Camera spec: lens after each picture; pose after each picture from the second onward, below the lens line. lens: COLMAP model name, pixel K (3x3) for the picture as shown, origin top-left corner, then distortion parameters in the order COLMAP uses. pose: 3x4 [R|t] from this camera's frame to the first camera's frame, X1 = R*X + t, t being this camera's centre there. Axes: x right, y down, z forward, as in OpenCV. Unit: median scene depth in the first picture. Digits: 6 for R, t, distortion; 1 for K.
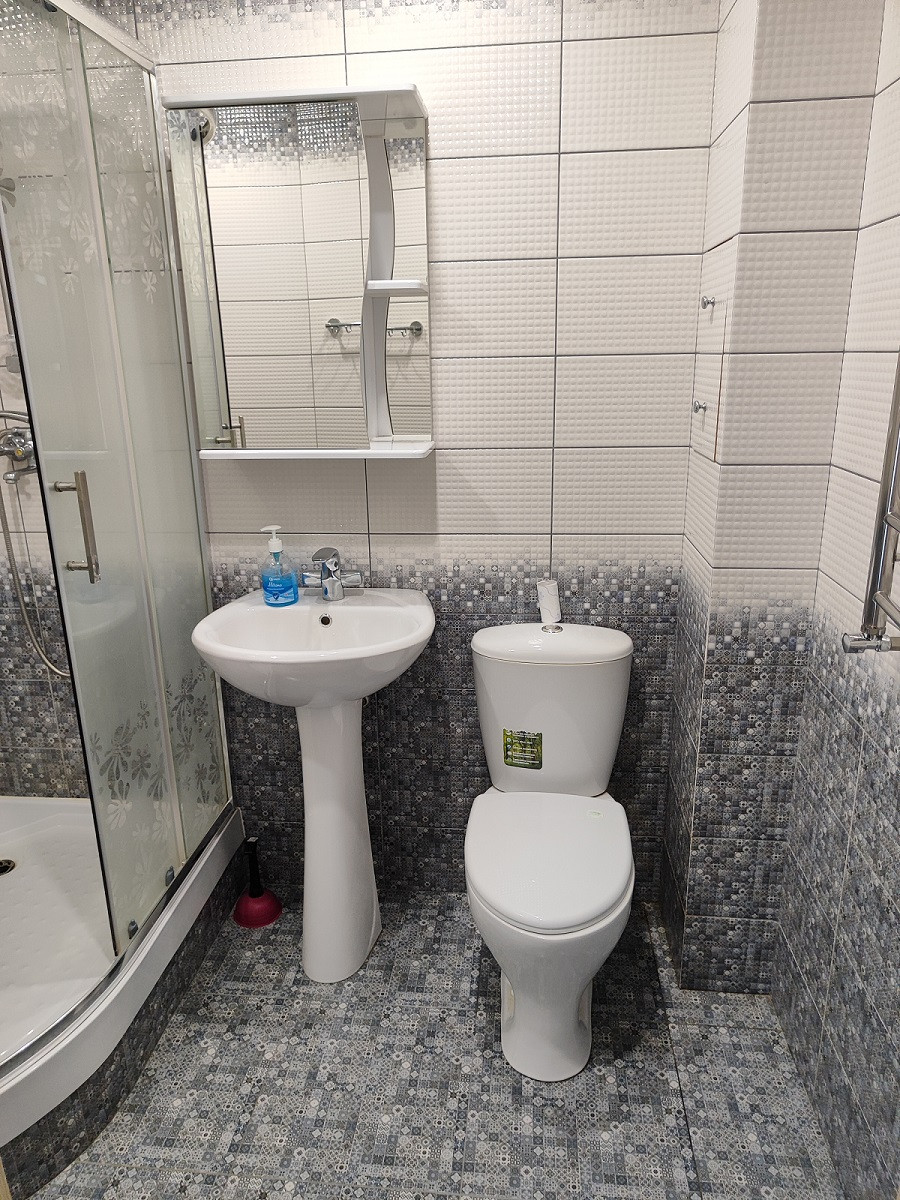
lens RADIAL K [[807.2, 0, 450.0], [0, 807.2, 600.0], [0, 0, 1]] dist [0.023095, -0.015603]
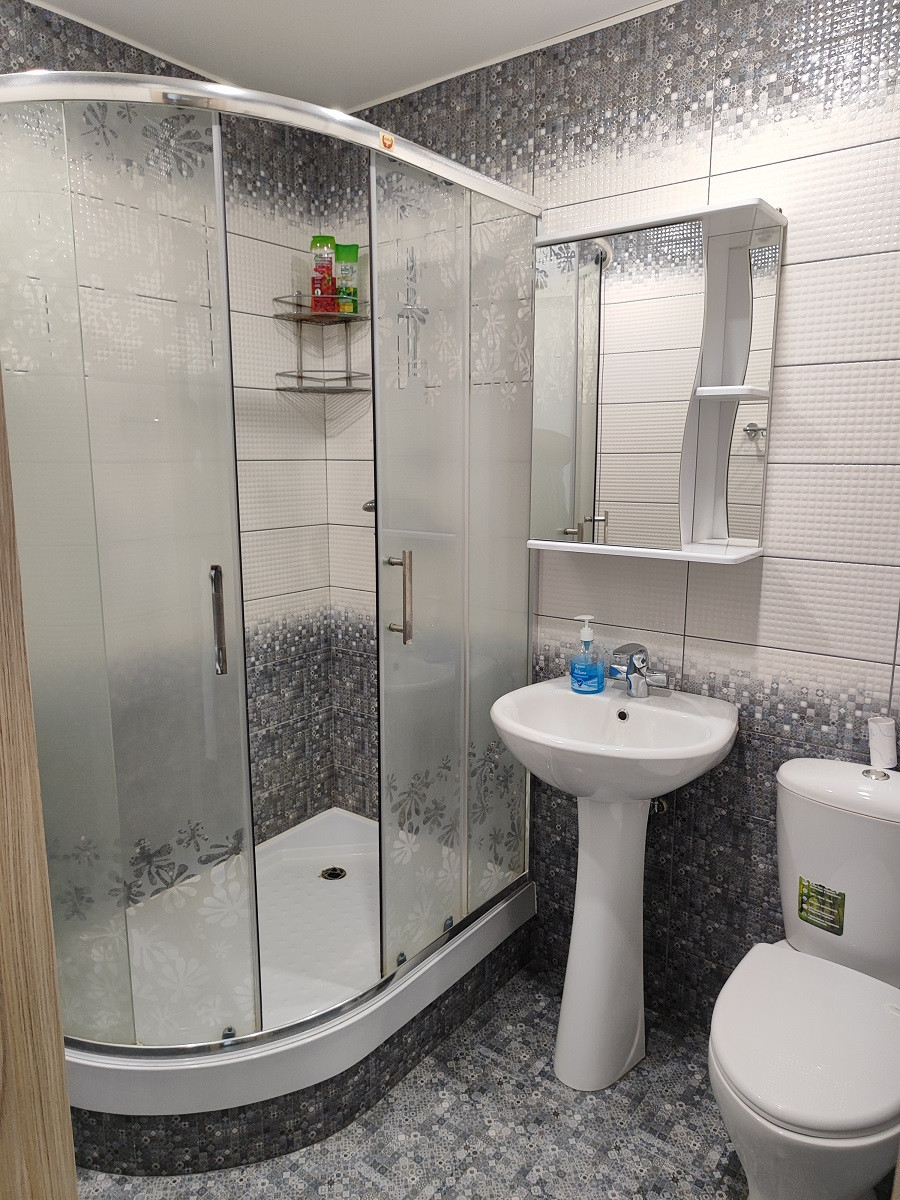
lens RADIAL K [[807.9, 0, 450.8], [0, 807.9, 602.9], [0, 0, 1]] dist [0.011550, -0.008883]
pose [[0.857842, 0.115444, -0.500778, 0.144750], [-0.167106, 0.984149, -0.059381, -0.016413], [0.485985, 0.134623, 0.863536, 0.015959]]
